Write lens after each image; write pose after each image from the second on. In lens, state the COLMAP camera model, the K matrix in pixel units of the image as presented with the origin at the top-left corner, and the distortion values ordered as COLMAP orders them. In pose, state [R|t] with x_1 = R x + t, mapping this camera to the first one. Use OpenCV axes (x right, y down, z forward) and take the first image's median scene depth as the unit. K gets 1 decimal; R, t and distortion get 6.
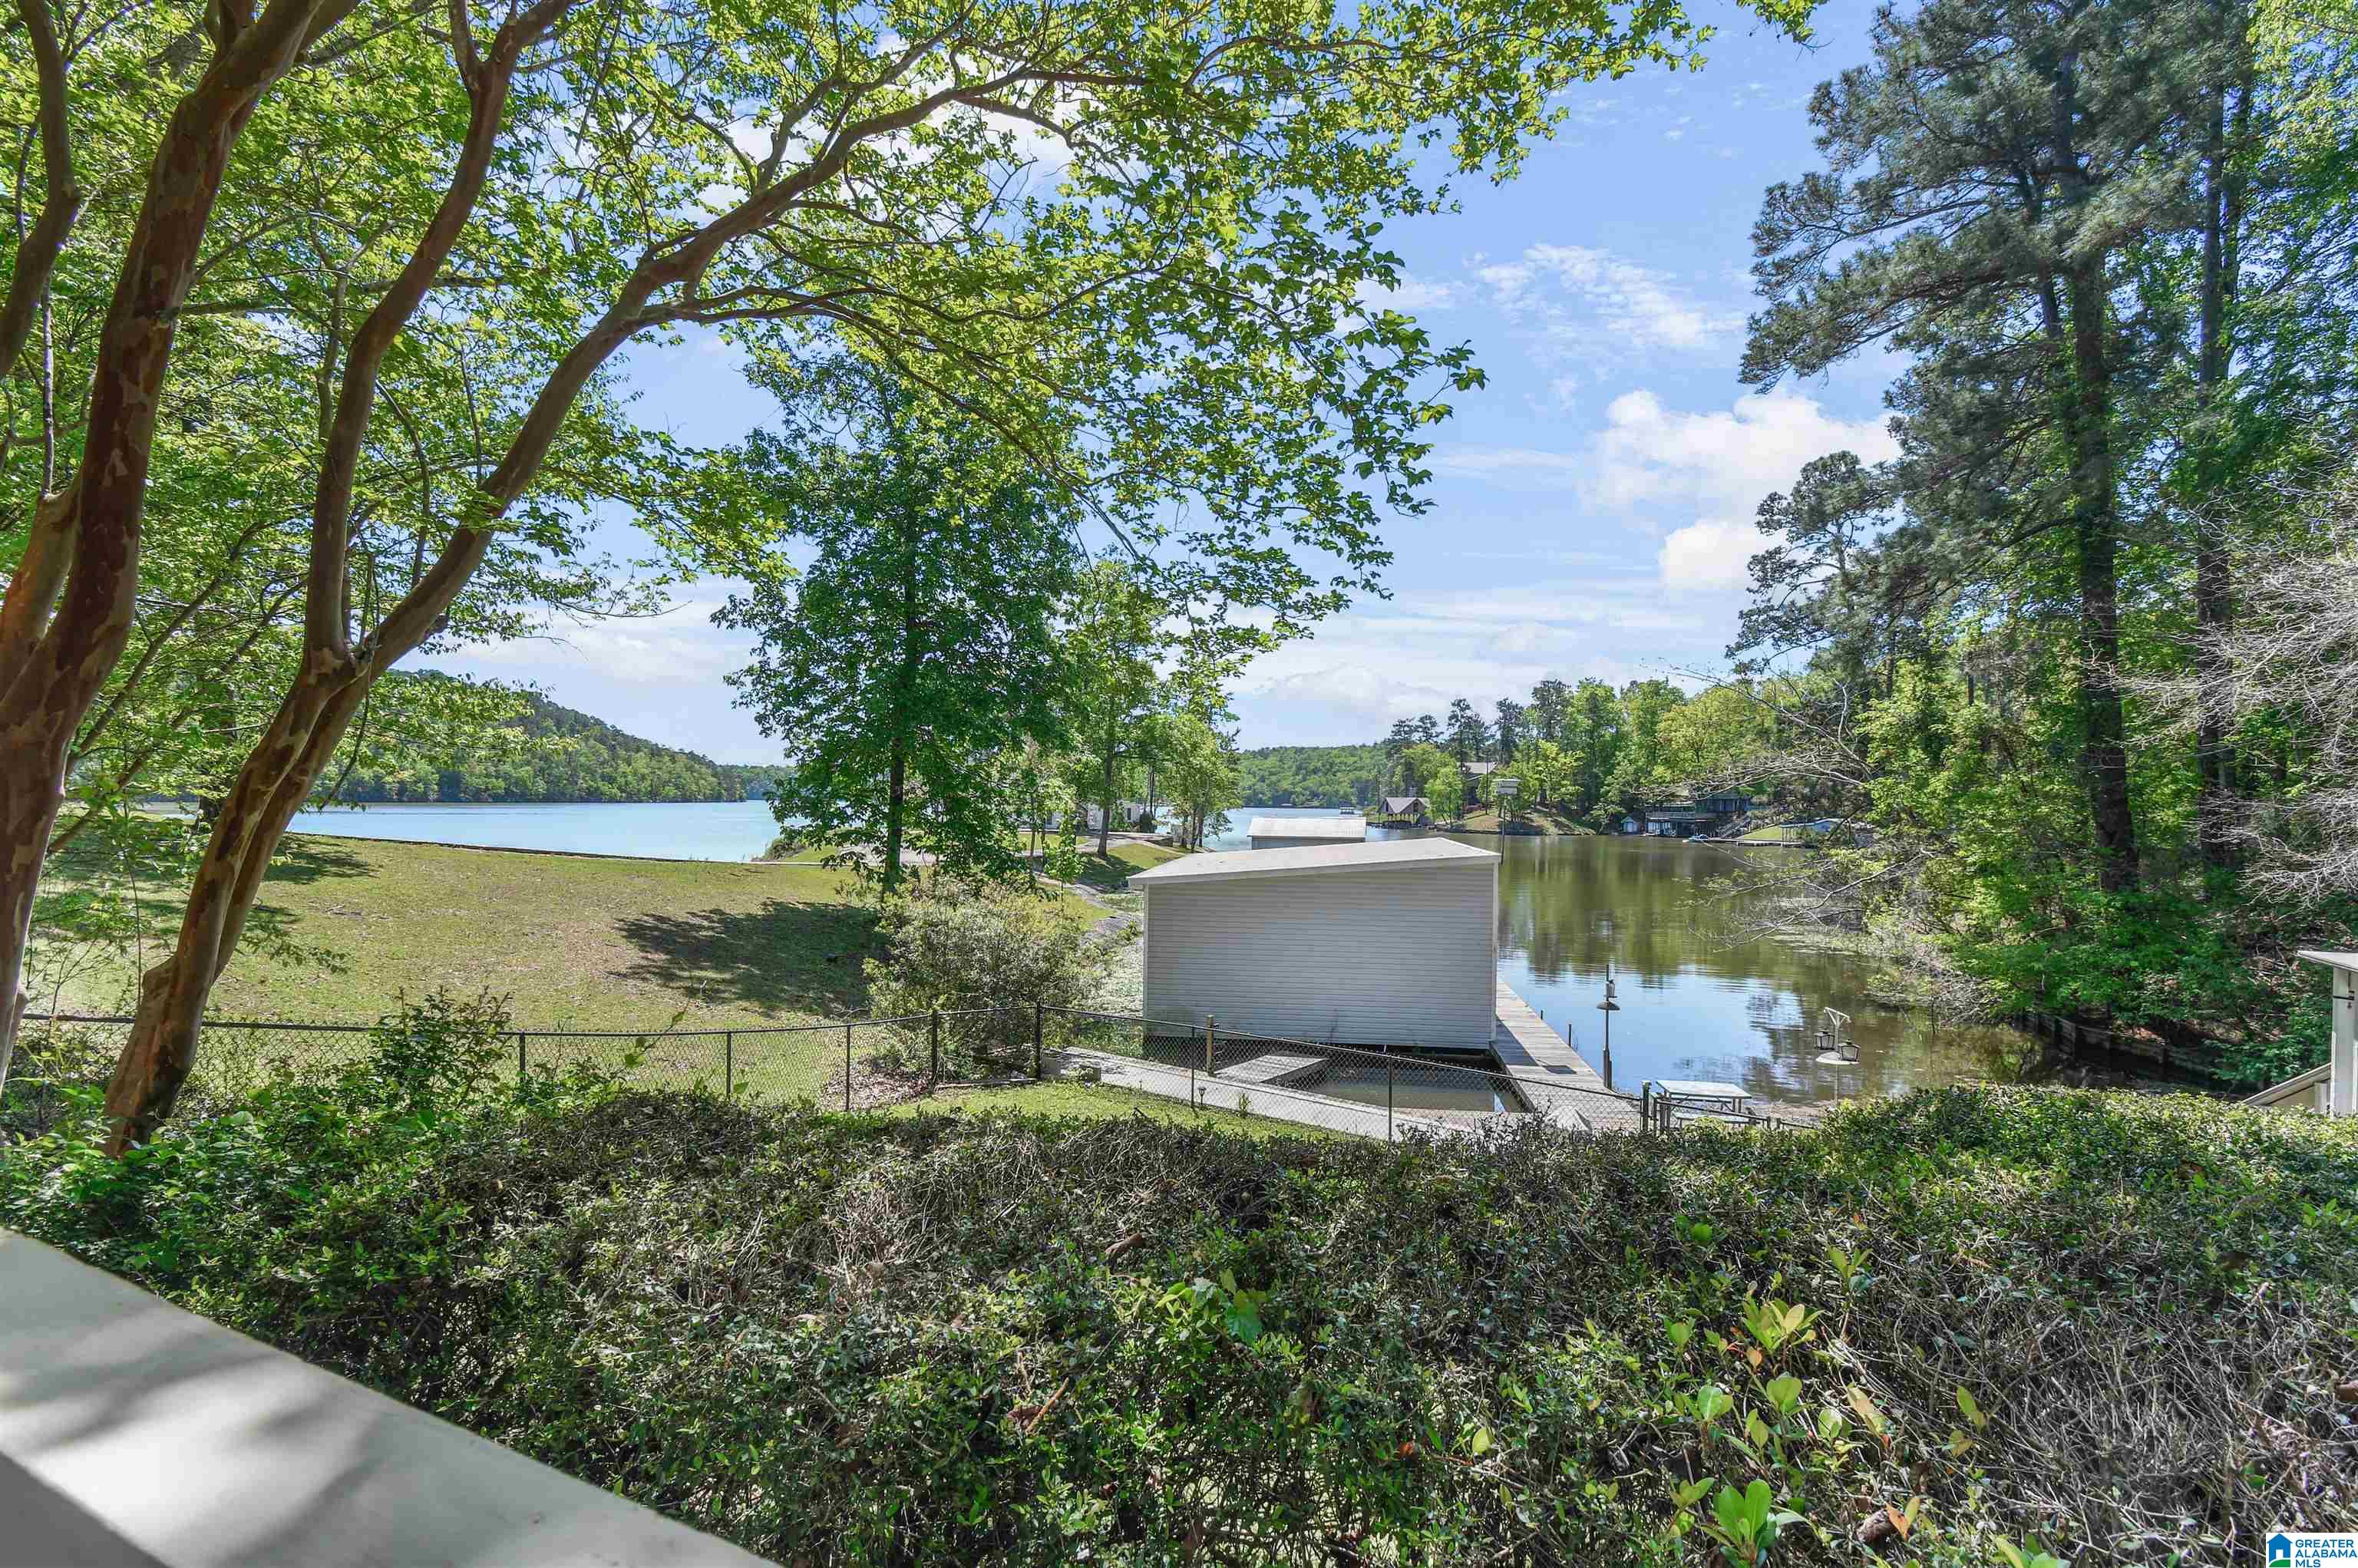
lens RADIAL K [[1070.0, 0, 1188.6], [0, 1070.0, 798.0], [0, 0, 1]] dist [0.027213, -0.024474]
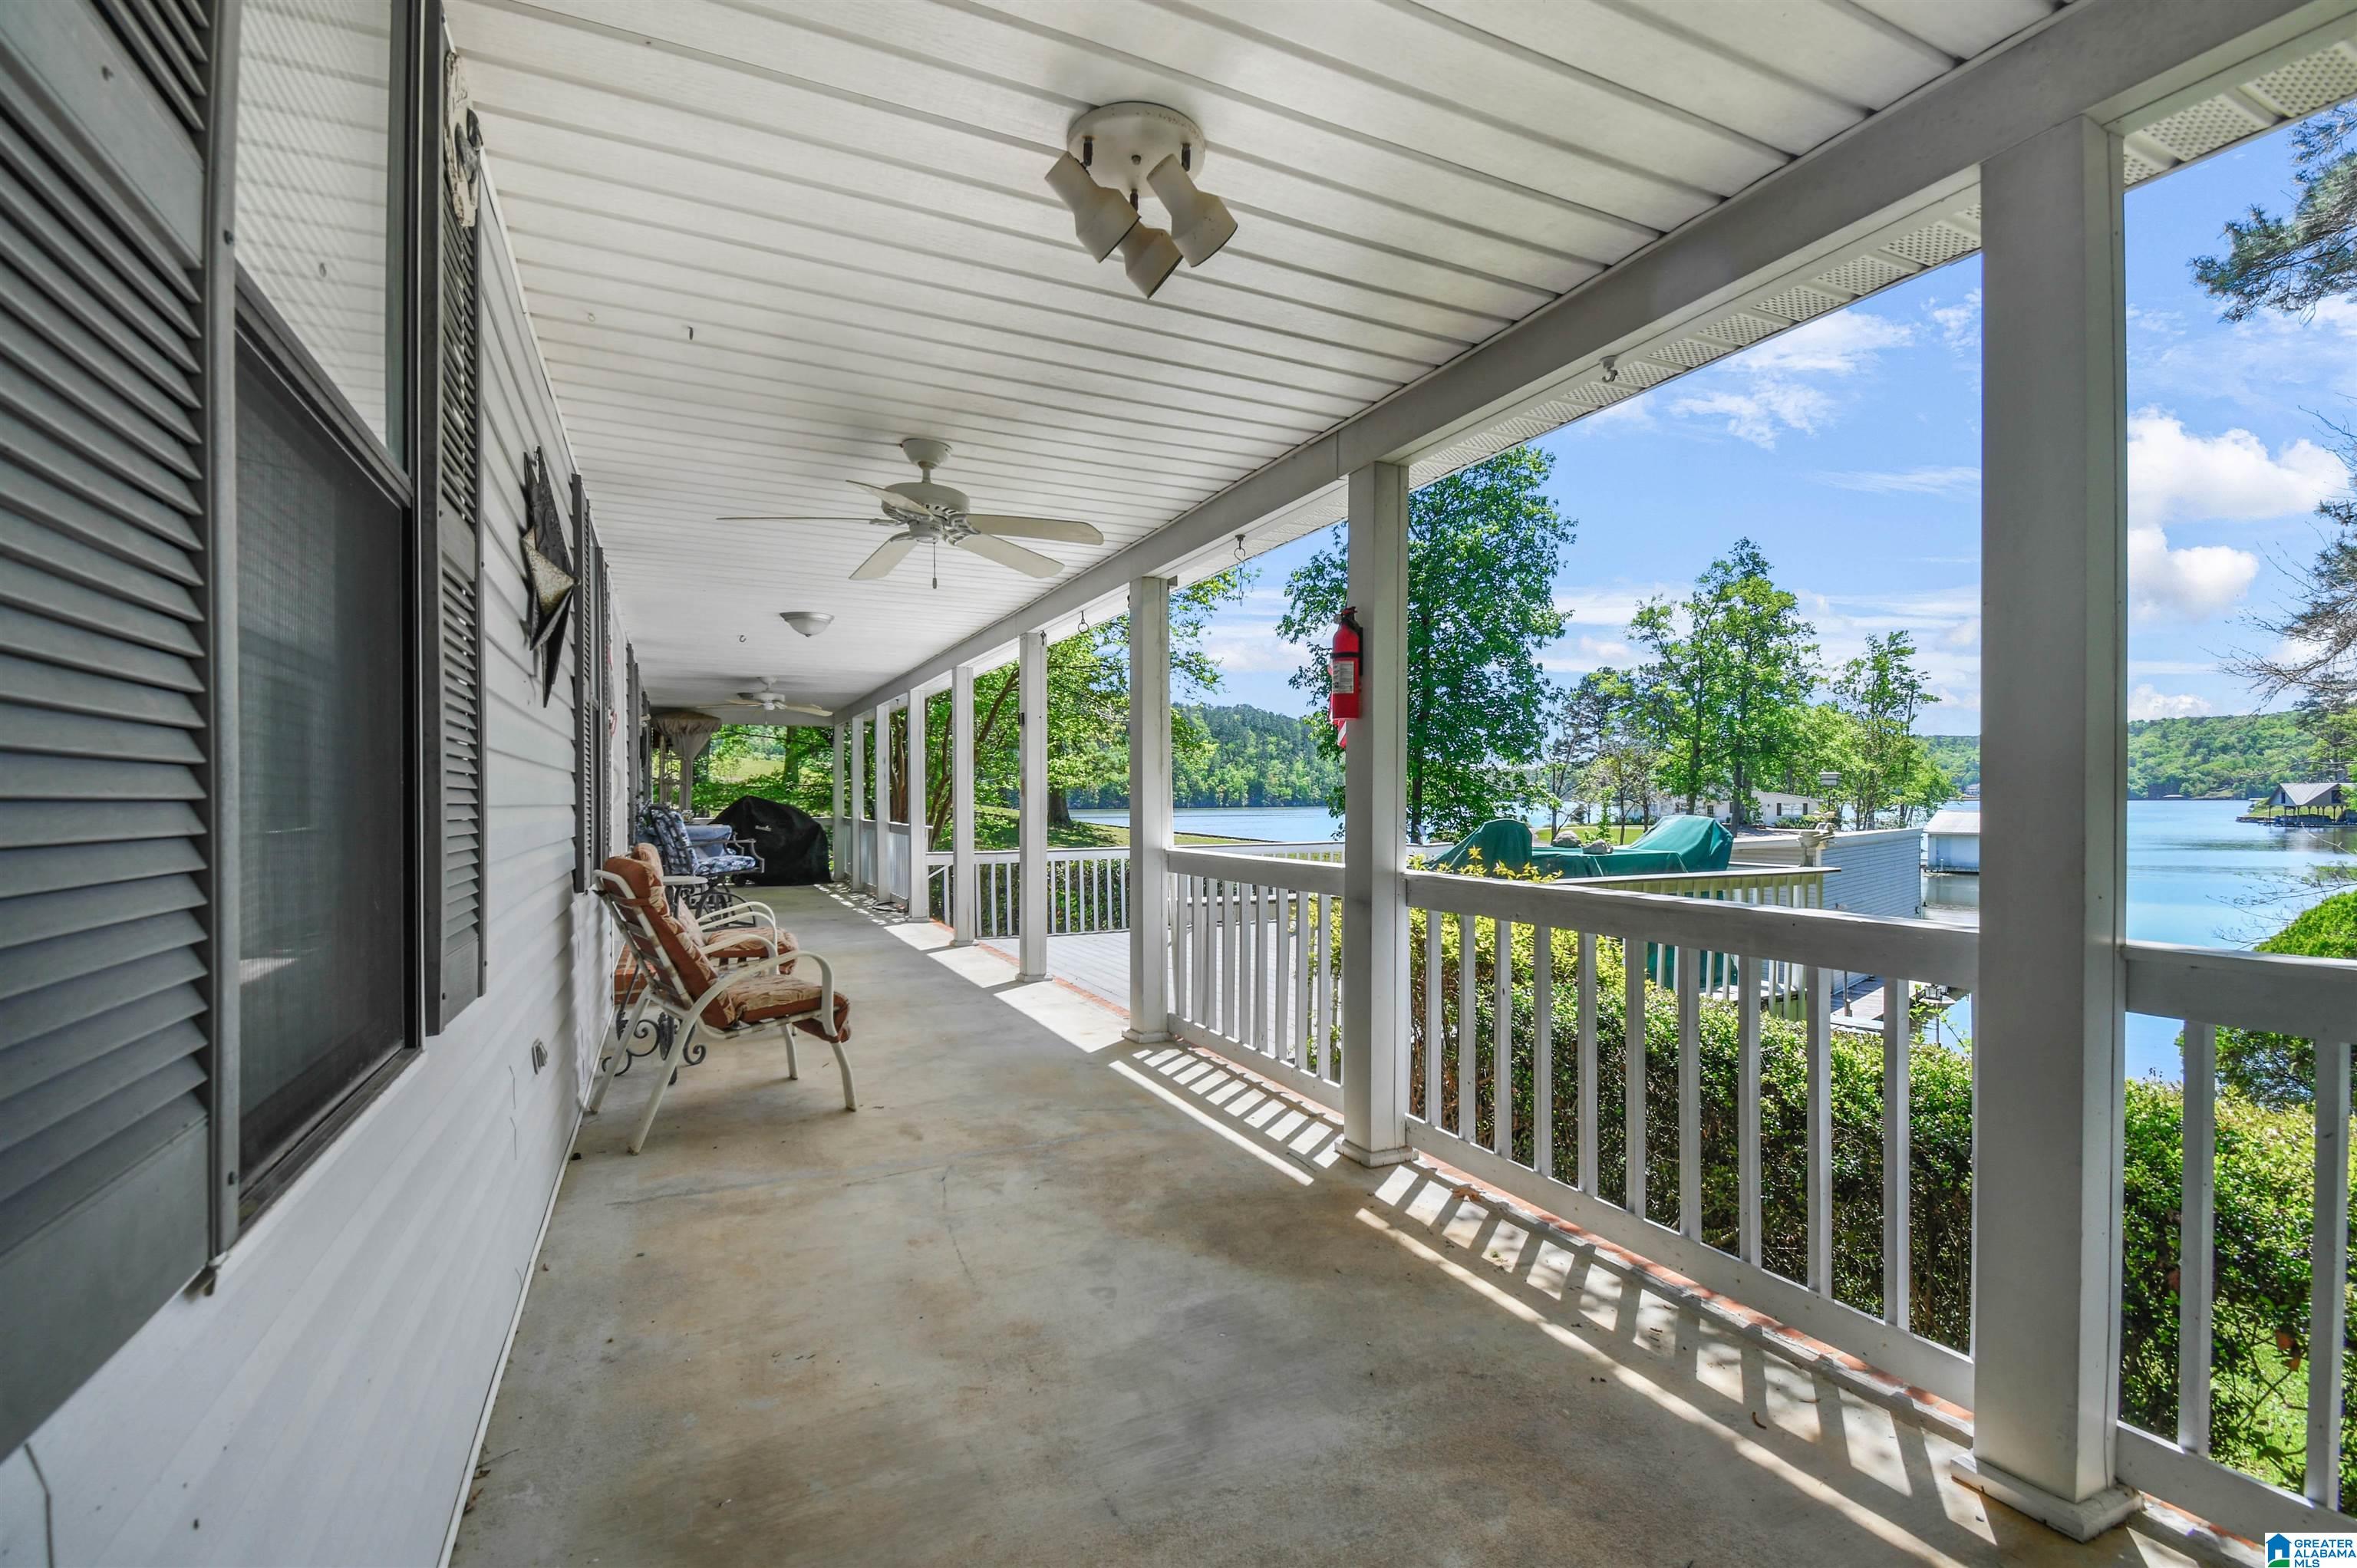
lens RADIAL K [[1069.6, 0, 1188.1], [0, 1069.6, 798.0], [0, 0, 1]] dist [0.027213, -0.024474]
pose [[0.786822, -0.017881, -0.616921, 0.049253], [0.017659, 0.999823, -0.006457, 0.000510], [0.616927, -0.005814, 0.786999, -0.037398]]
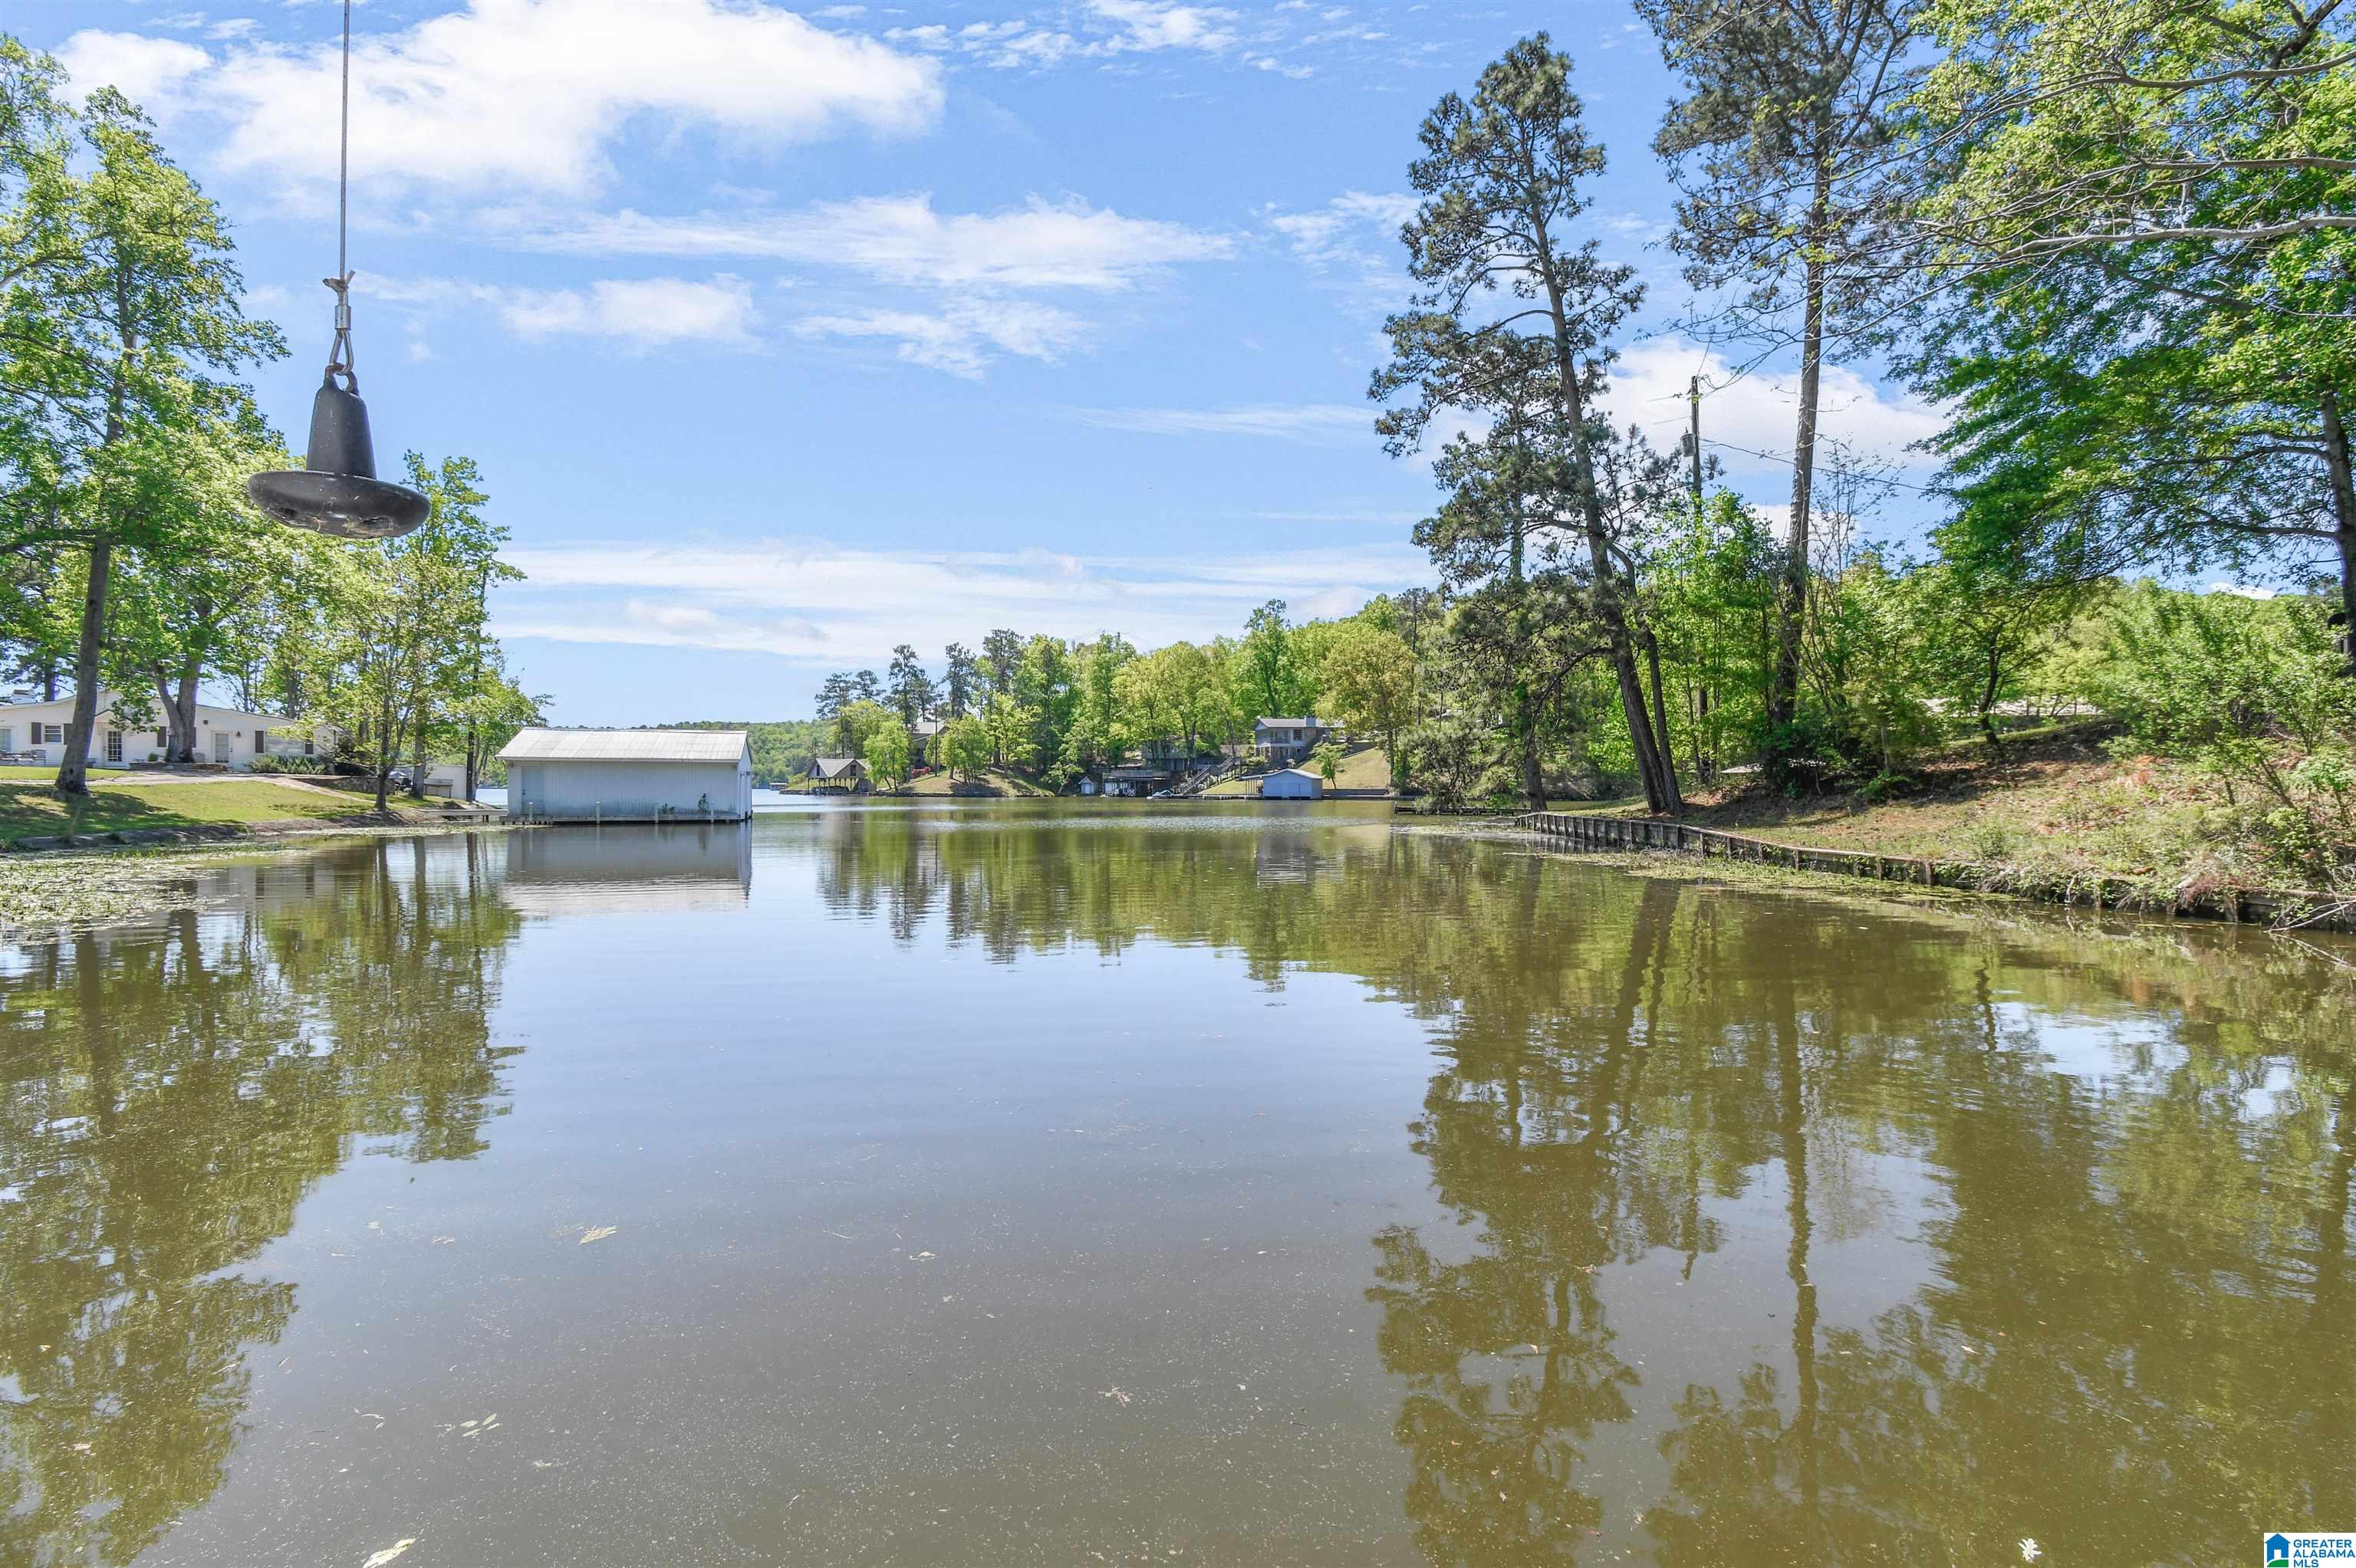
lens RADIAL K [[1049.7, 0, 1171.6], [0, 1049.7, 799.0], [0, 0, 1]] dist [0.020633, -0.022765]
pose [[0.879258, -0.020077, 0.475922, 0.037749], [0.012696, 0.999744, 0.018720, 0.018930], [-0.476176, -0.010418, 0.879288, 0.152252]]
